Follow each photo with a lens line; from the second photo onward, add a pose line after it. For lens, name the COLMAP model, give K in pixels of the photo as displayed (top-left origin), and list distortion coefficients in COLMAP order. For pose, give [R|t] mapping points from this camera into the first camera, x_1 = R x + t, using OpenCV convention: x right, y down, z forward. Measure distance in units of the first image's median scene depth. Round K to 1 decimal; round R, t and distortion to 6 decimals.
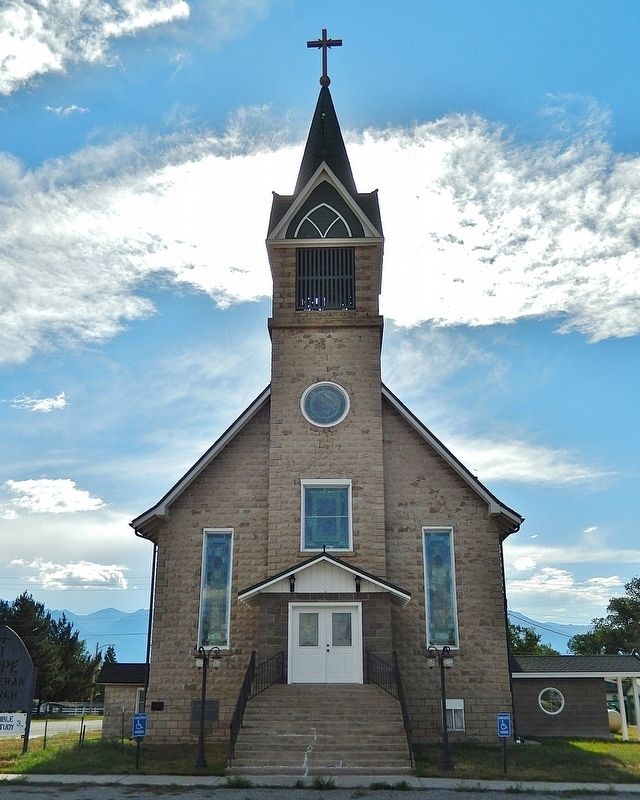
lens RADIAL K [[789.1, 0, 320.0], [0, 789.1, 400.0], [0, 0, 1]] dist [-0.016772, -0.013648]
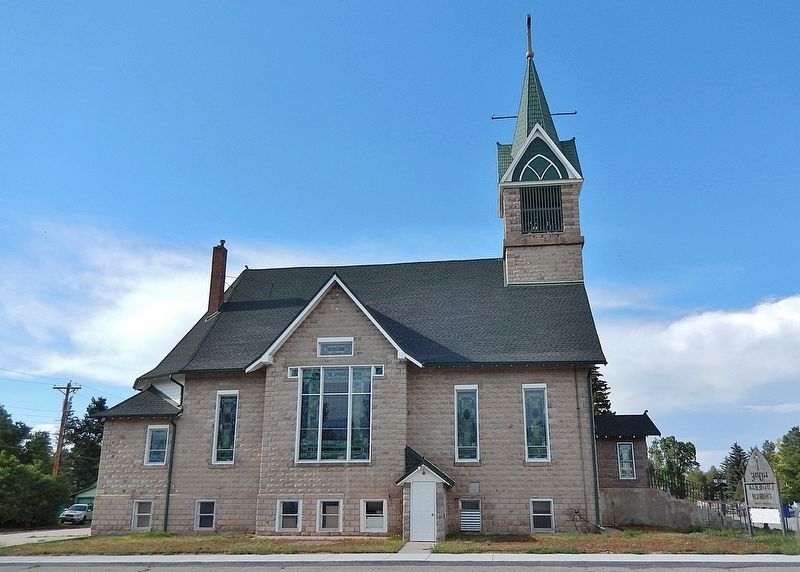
lens RADIAL K [[672.1, 0, 400.0], [0, 672.1, 286.0], [0, 0, 1]] dist [0.012946, -0.001661]
pose [[0.048563, 0.293930, 0.954592, -1.345909], [-0.346044, 0.901481, -0.259972, 0.449319], [-0.936961, -0.317706, 0.145491, 1.210815]]
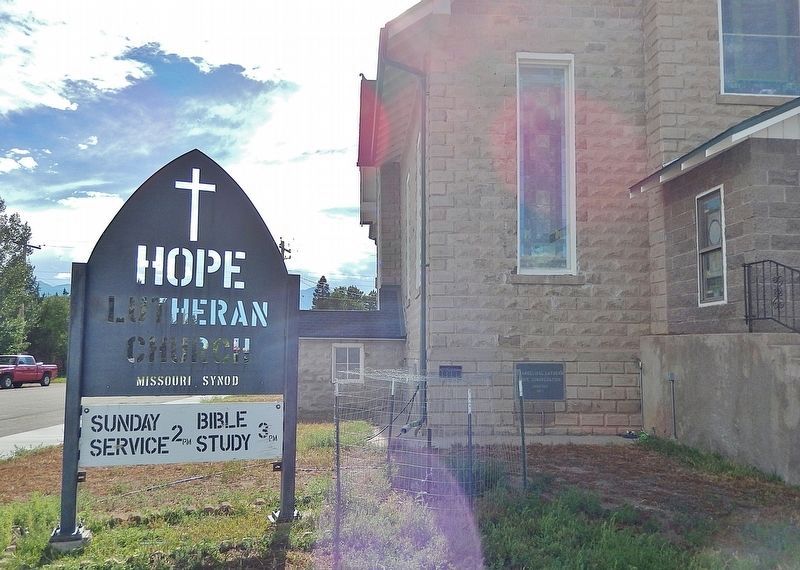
lens RADIAL K [[626.0, 0, 389.2], [0, 626.0, 306.8], [0, 0, 1]] dist [-0.001743, -0.004795]
pose [[0.995319, 0.017446, 0.095052, -0.275975], [-0.043088, 0.960509, 0.274893, 0.220526], [-0.086502, -0.277702, 0.956765, 0.582154]]
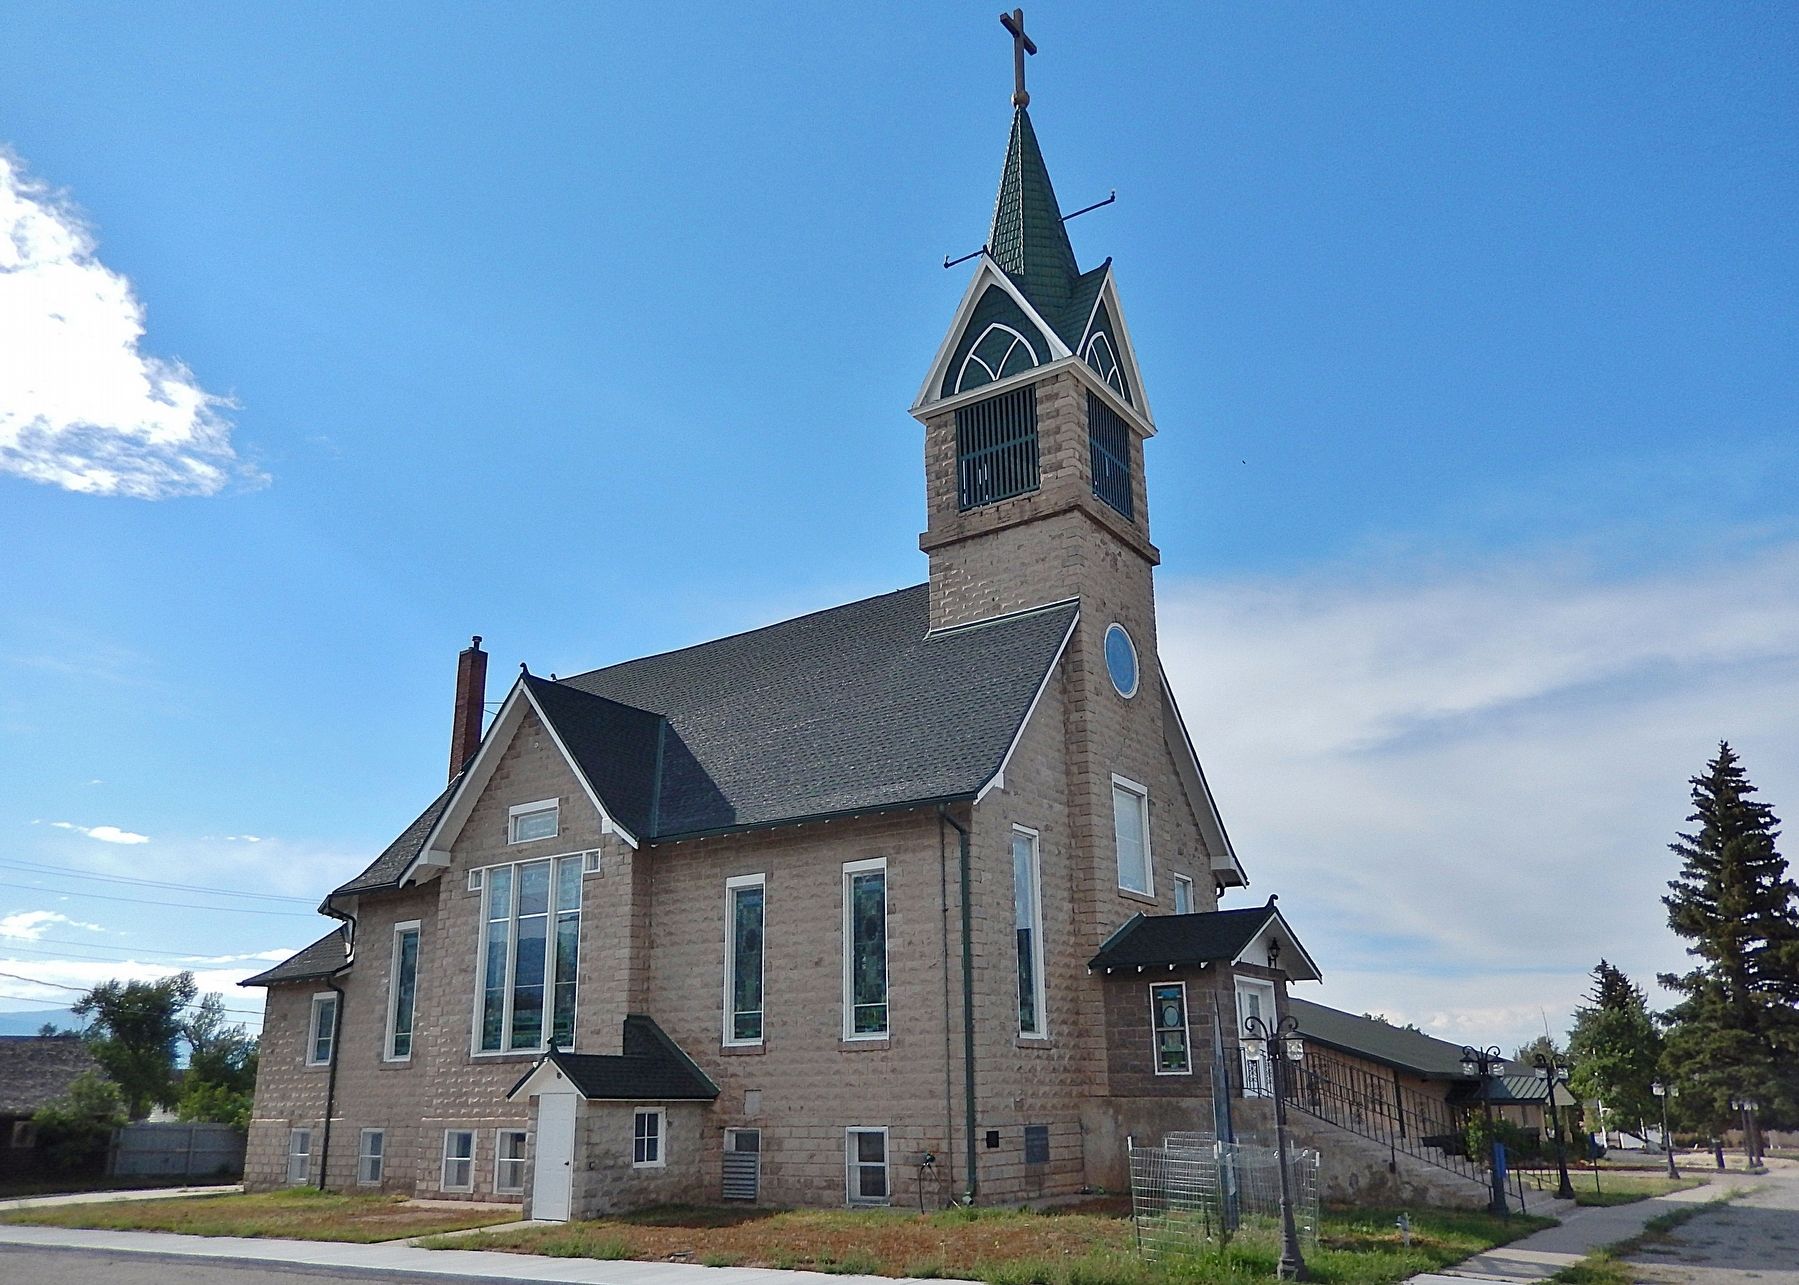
lens RADIAL K [[1383.7, 0, 899.5], [0, 1383.7, 642.5], [0, 0, 1]] dist [-0.001686, 0.002682]
pose [[0.522446, 0.265725, 0.810210, -1.054440], [-0.286764, 0.949609, -0.126531, 0.193957], [-0.803005, -0.166233, 0.572319, 0.536806]]
